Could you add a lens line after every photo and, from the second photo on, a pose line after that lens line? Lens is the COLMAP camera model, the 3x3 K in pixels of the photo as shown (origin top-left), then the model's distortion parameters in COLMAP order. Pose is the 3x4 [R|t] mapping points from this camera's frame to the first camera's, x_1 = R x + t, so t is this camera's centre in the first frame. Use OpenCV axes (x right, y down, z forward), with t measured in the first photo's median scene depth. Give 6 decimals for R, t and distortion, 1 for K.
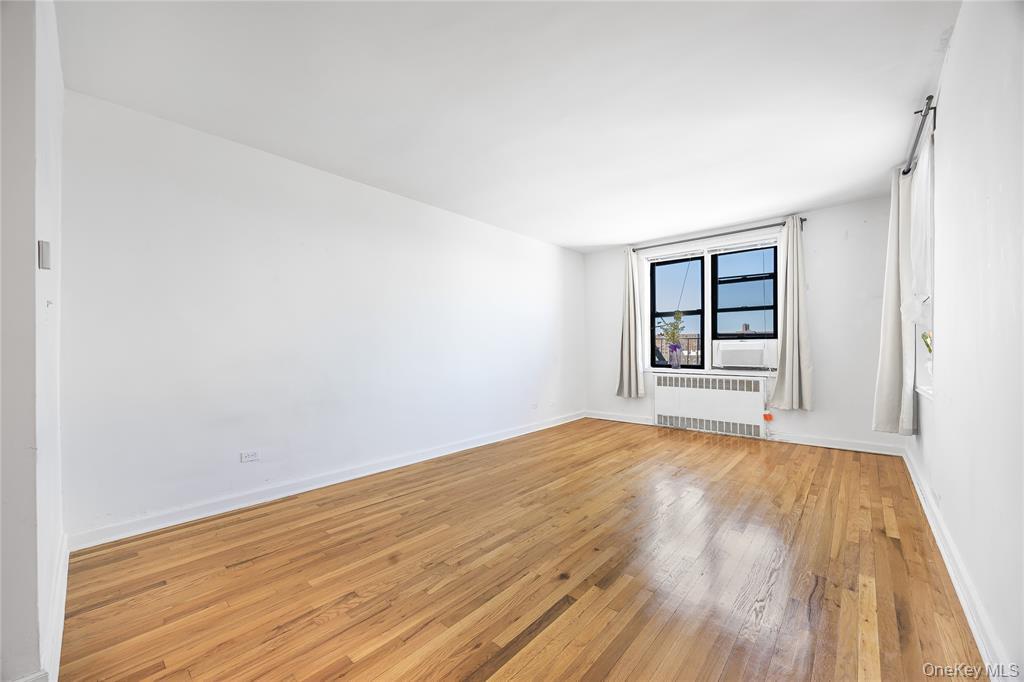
lens RADIAL K [[392.0, 0, 512.2], [0, 392.0, 347.5], [0, 0, 1]] dist [0.001778, 0.000180]
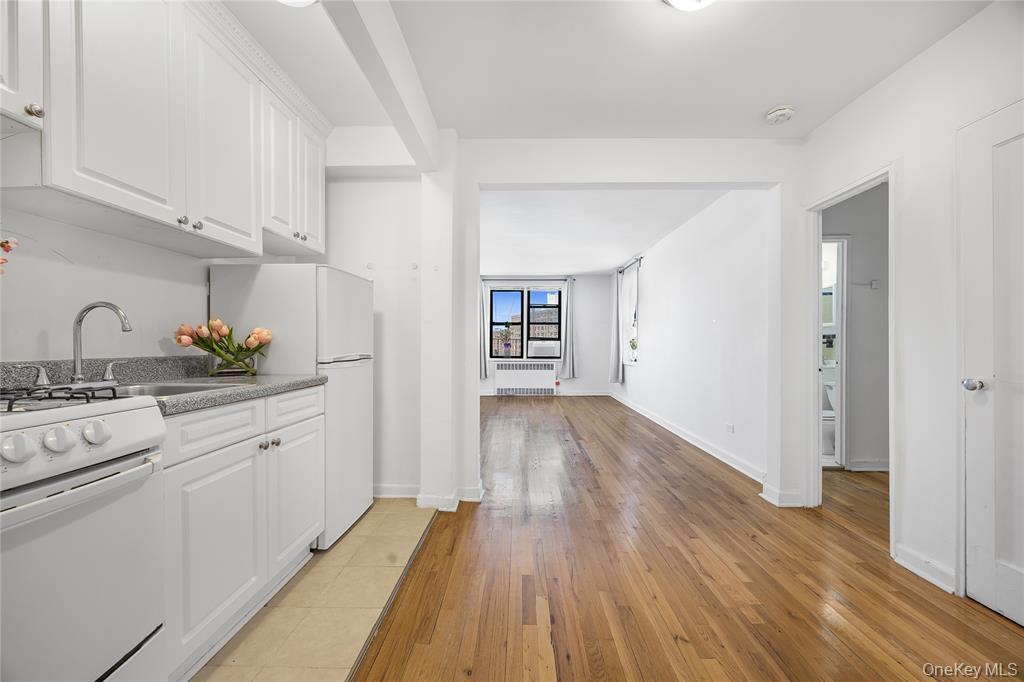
lens RADIAL K [[393.7, 0, 509.5], [0, 393.7, 346.2], [0, 0, 1]] dist [-0.000927, -0.000109]
pose [[0.759209, 0.004576, 0.650831, -0.727241], [-0.008347, 0.999961, 0.002706, -0.000426], [-0.650794, -0.007487, 0.759218, -0.257537]]
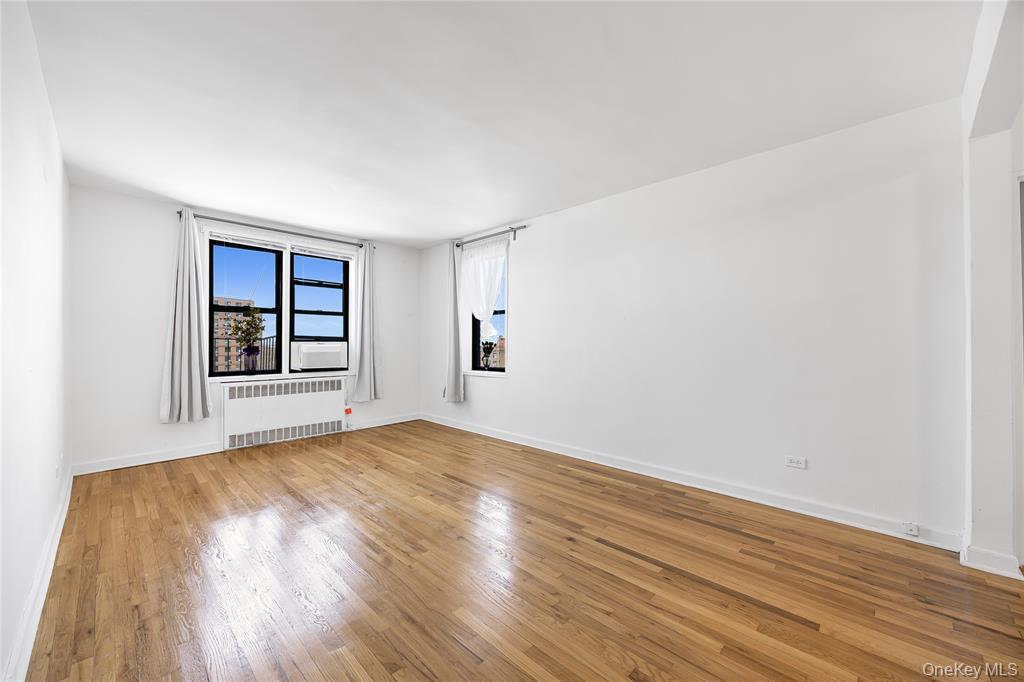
lens RADIAL K [[400.0, 0, 508.2], [0, 400.0, 341.9], [0, 0, 1]] dist [0.000661, 0.000031]
pose [[0.054240, 0.010358, 0.998474, -0.482002], [0.000864, 0.999945, -0.010420, -0.010115], [-0.998528, 0.001428, 0.054228, 0.475905]]
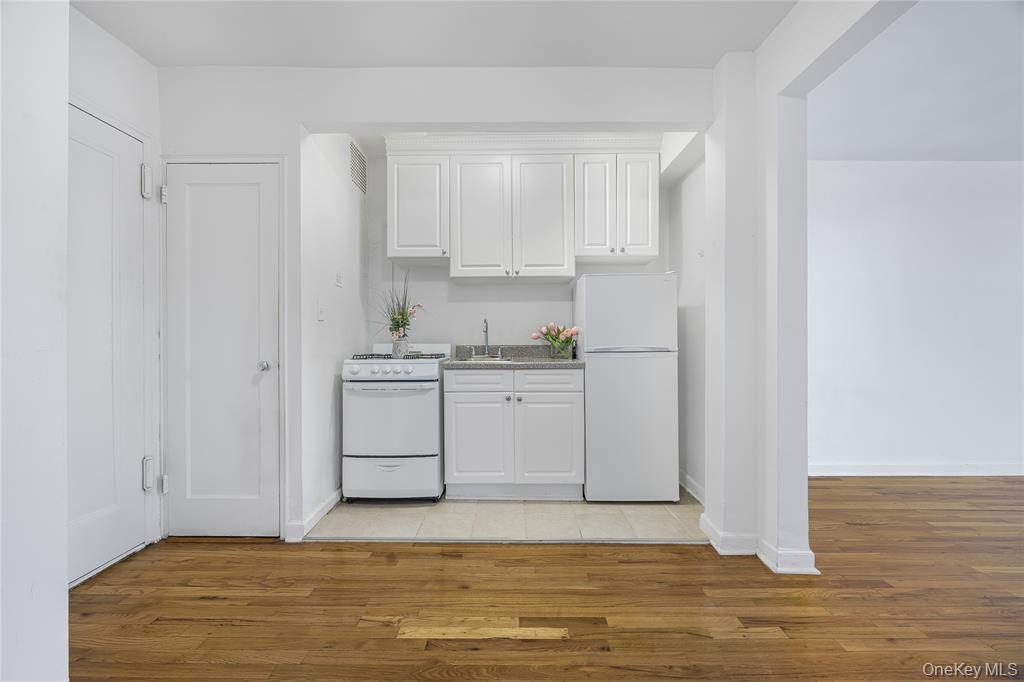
lens RADIAL K [[393.0, 0, 512.0], [0, 393.0, 341.0], [0, 0, 1]] dist [0.000083, -0.000015]
pose [[0.670952, 0.006711, -0.741470, -0.235527], [-0.000530, 0.999963, 0.008571, 0.000193], [0.741501, -0.005358, 0.670931, -0.238409]]
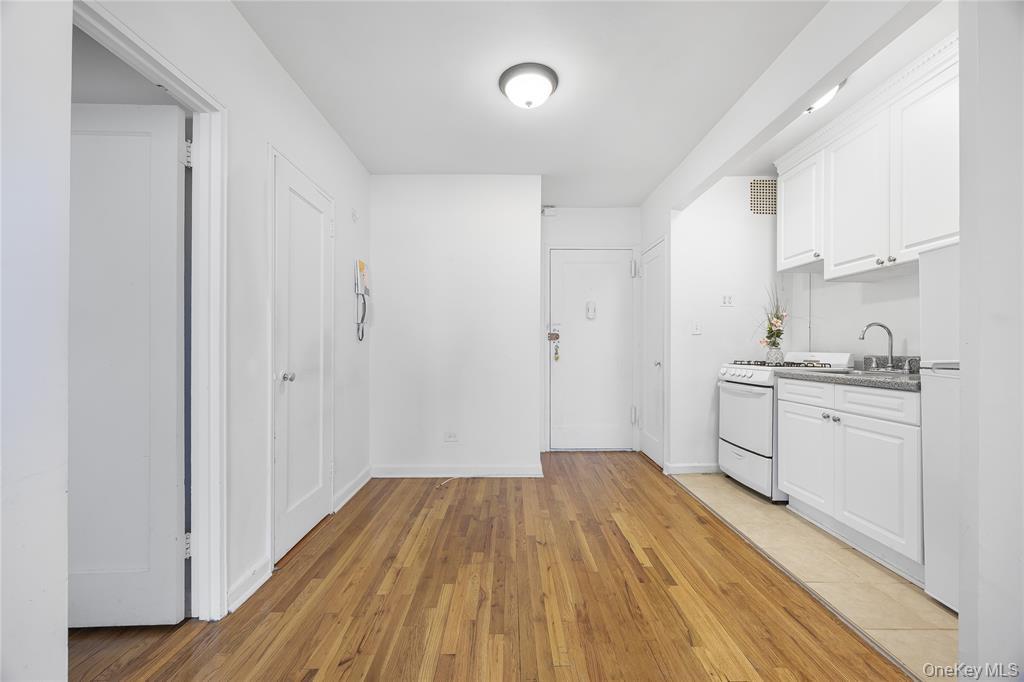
lens RADIAL K [[392.0, 0, 512.2], [0, 392.0, 347.5], [0, 0, 1]] dist [0.001778, 0.000180]
pose [[-0.737618, 0.001770, -0.675216, -0.034753], [0.002287, 0.999997, 0.000123, 0.000868], [0.675214, -0.001454, -0.737620, 0.241083]]
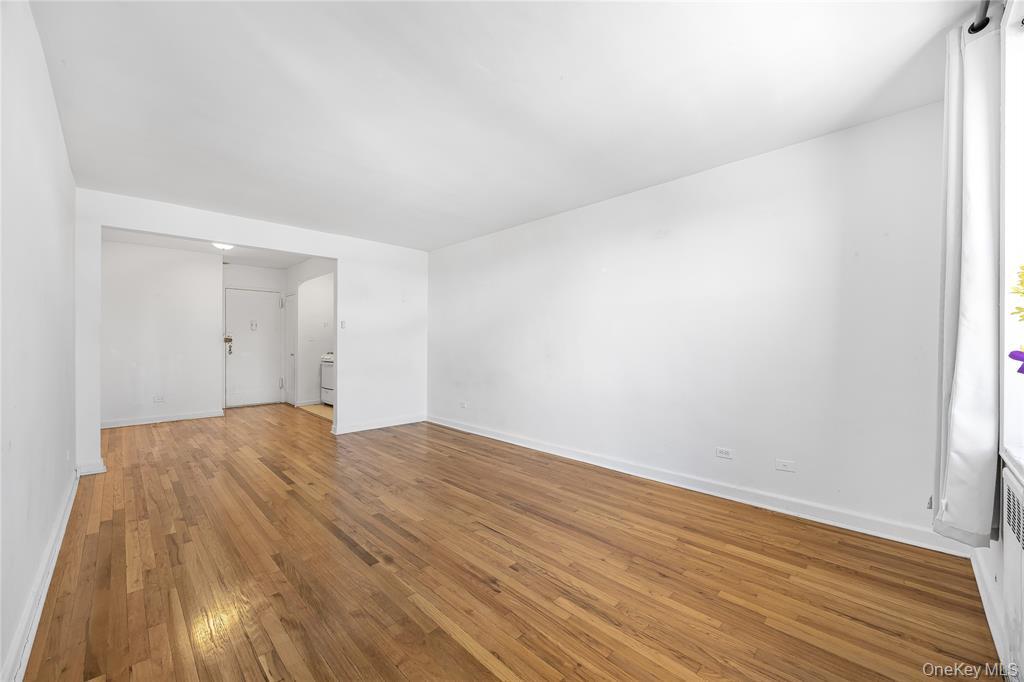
lens RADIAL K [[393.7, 0, 509.5], [0, 393.7, 346.2], [0, 0, 1]] dist [-0.000927, -0.000109]
pose [[-0.060228, 0.012802, -0.998103, 0.765320], [-0.000559, 0.999917, 0.012859, -0.020572], [0.998184, 0.001333, -0.060216, 0.837645]]
